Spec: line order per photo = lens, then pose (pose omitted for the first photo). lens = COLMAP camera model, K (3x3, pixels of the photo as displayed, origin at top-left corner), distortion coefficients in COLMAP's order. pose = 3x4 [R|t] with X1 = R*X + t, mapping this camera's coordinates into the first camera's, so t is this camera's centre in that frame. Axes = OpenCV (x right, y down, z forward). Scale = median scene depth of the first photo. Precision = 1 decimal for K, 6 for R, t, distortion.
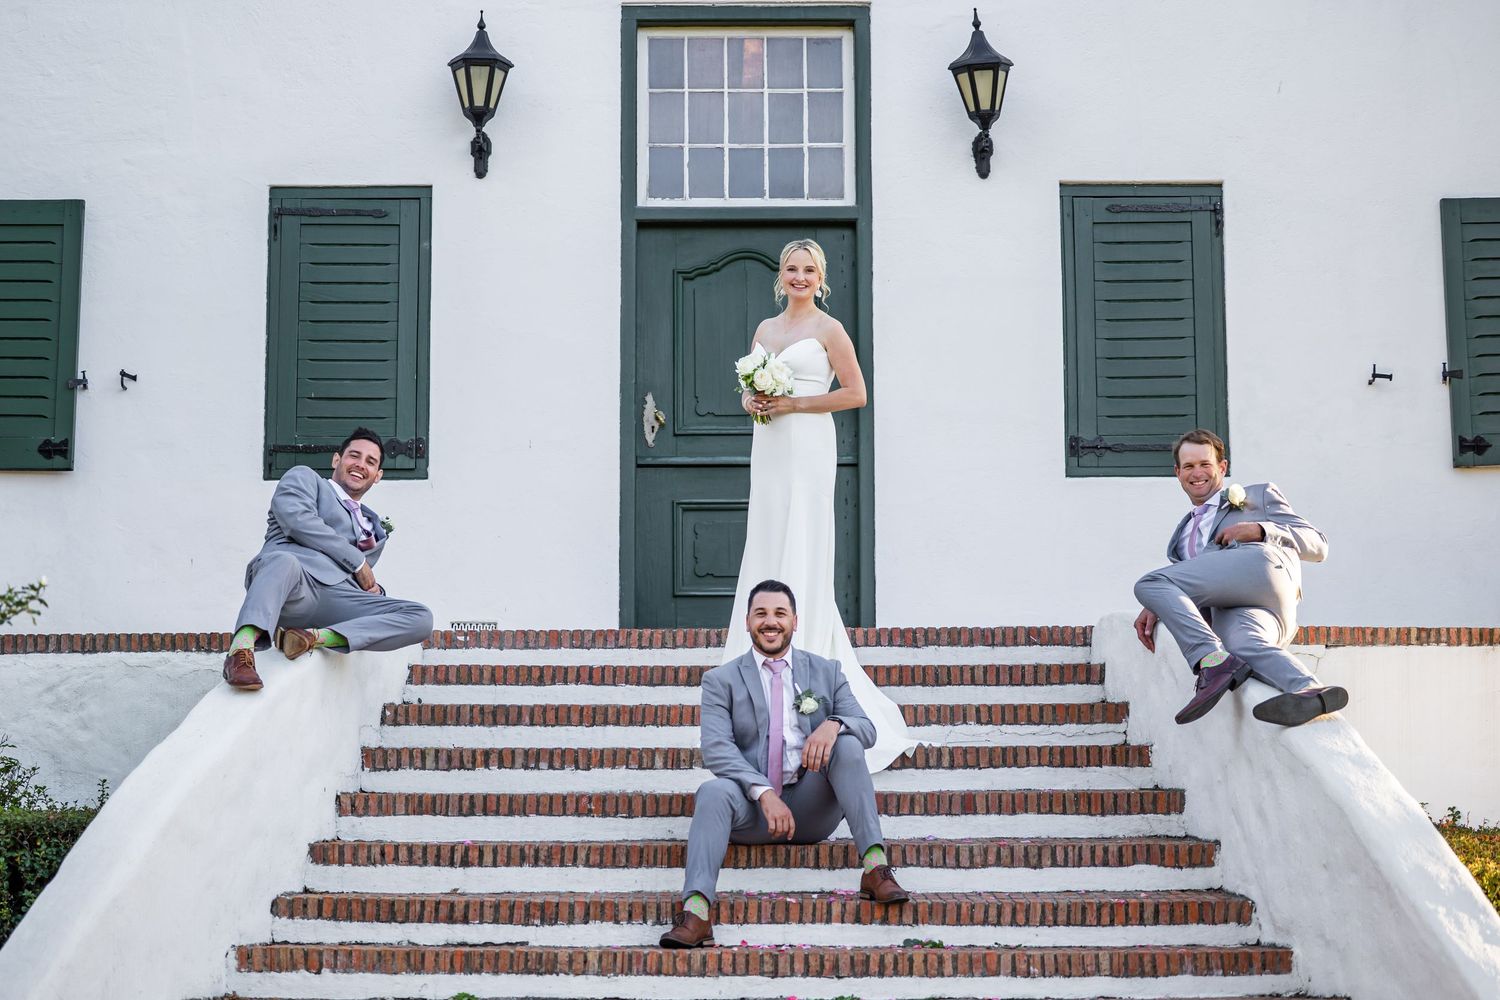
lens RADIAL K [[3622.5, 0, 745.7], [0, 3622.5, 476.7], [0, 0, 1]] dist [-0.209901, -0.966860]
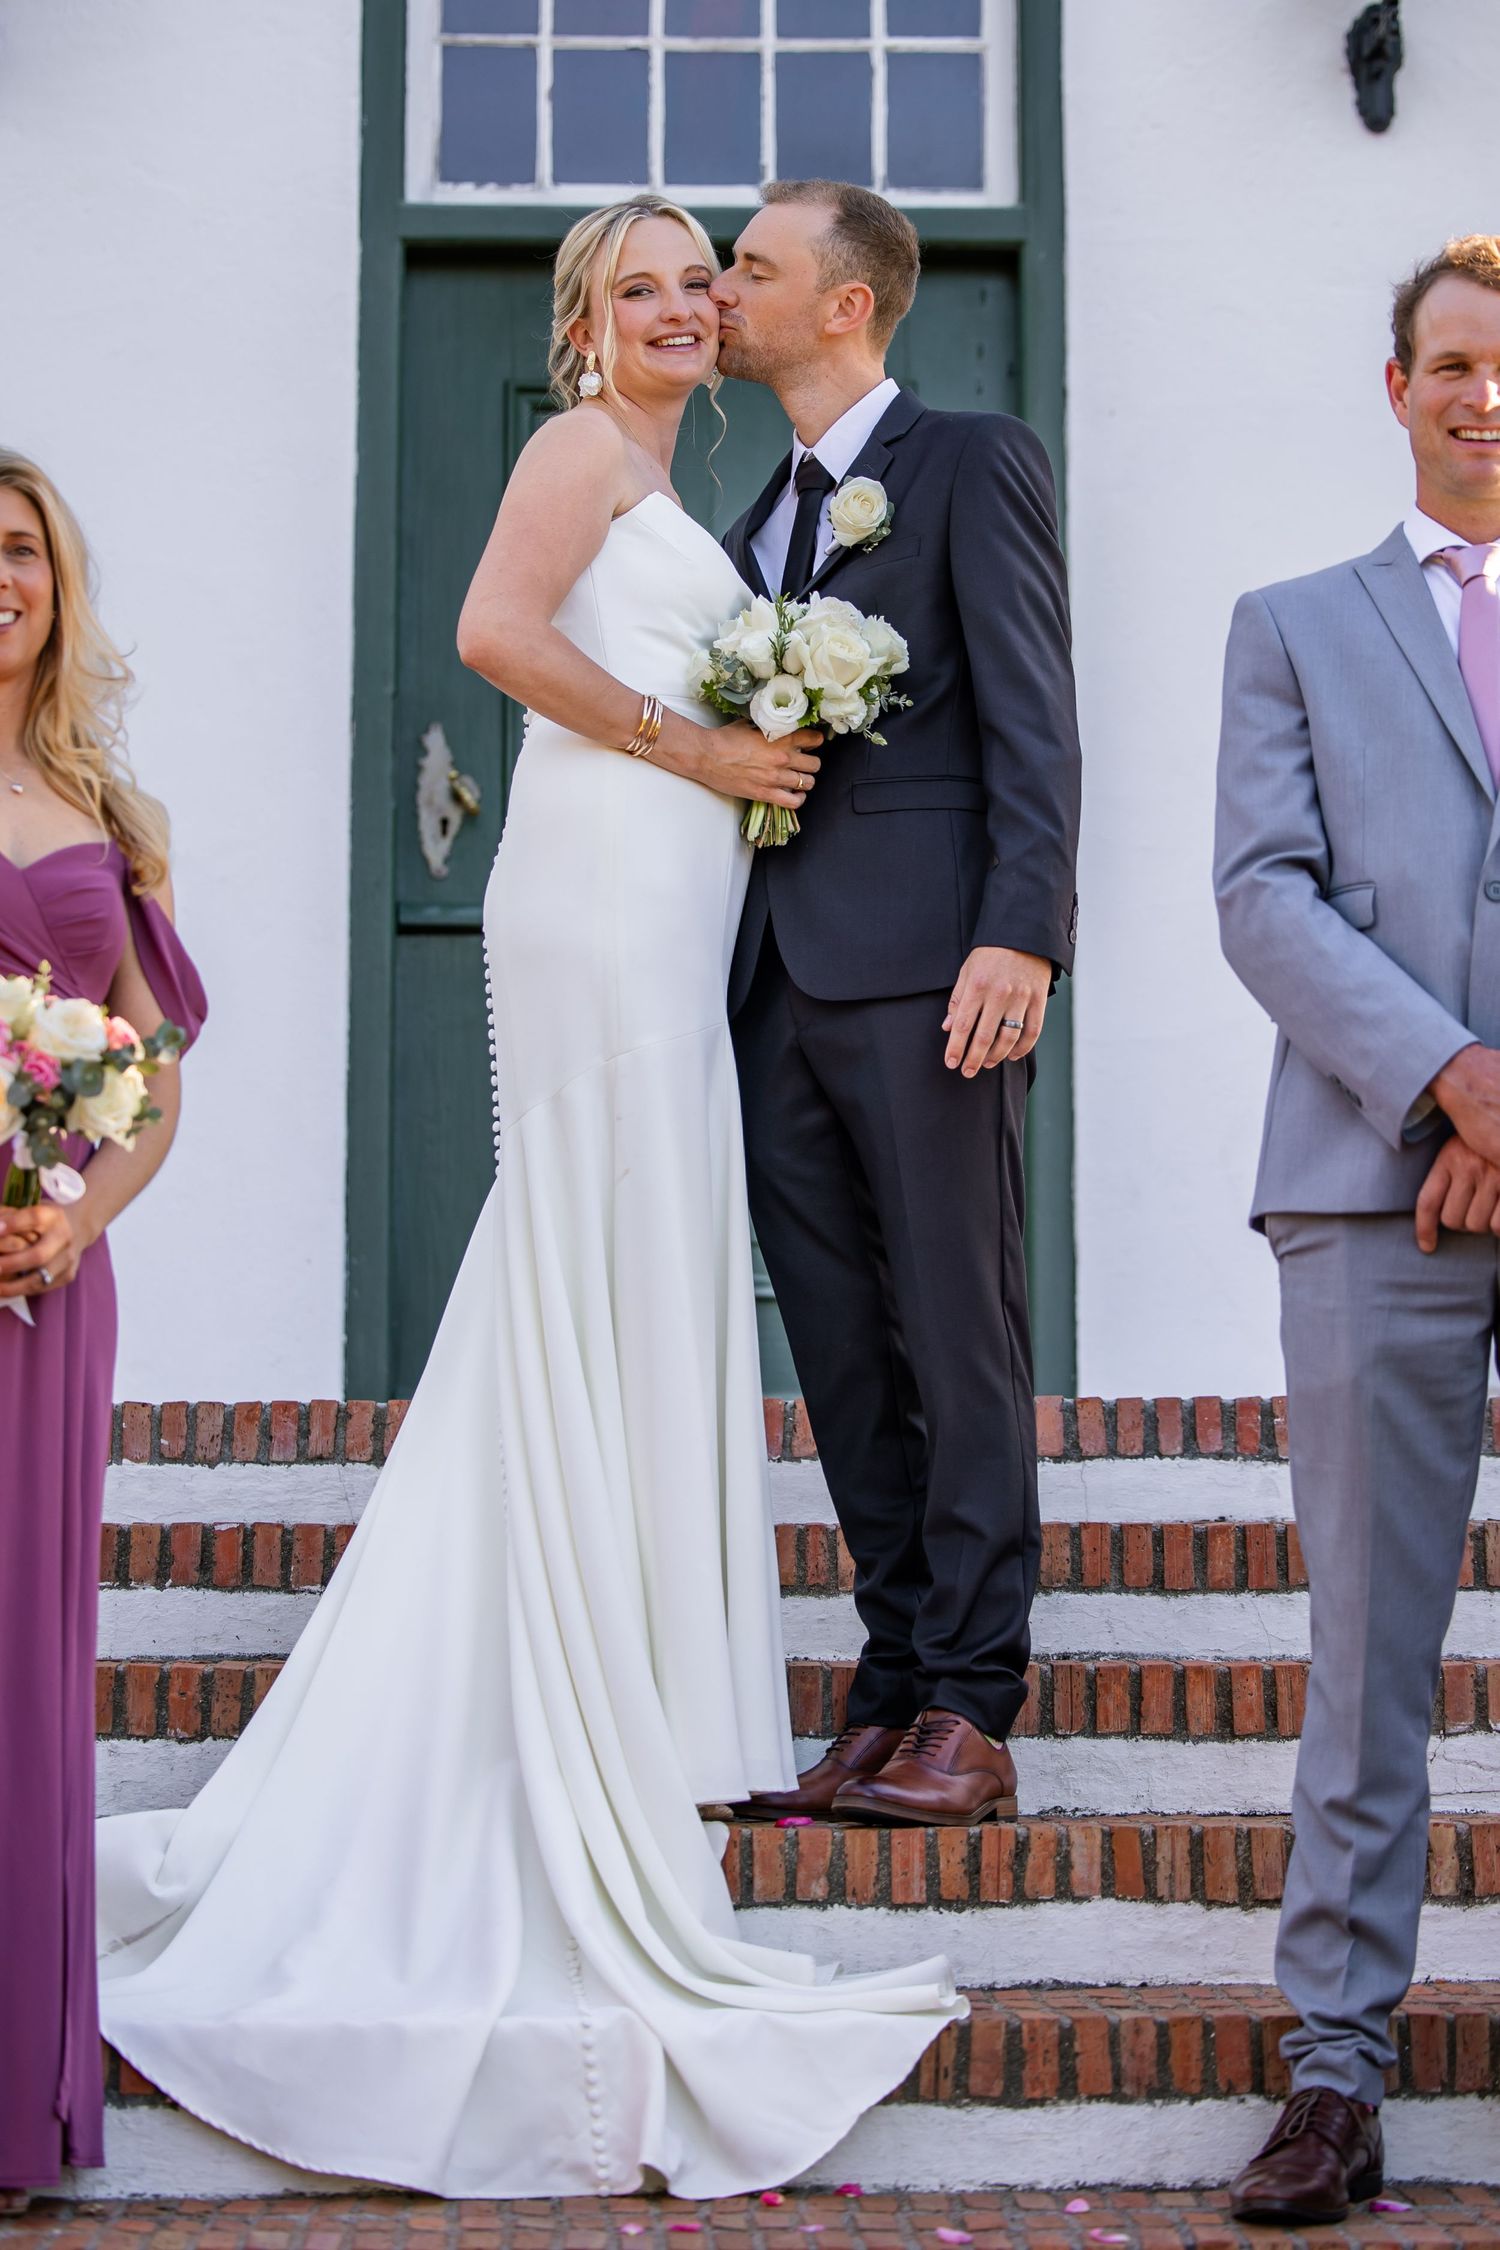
lens RADIAL K [[3843.3, 0, 798.4], [0, 3843.3, 1125.1], [0, 0, 1]] dist [-0.134524, -0.027113]
pose [[0.999035, 0.004507, 0.043694, -0.007482], [-0.003634, 0.999792, -0.020046, 0.023681], [-0.043775, 0.019868, 0.998844, 0.634894]]
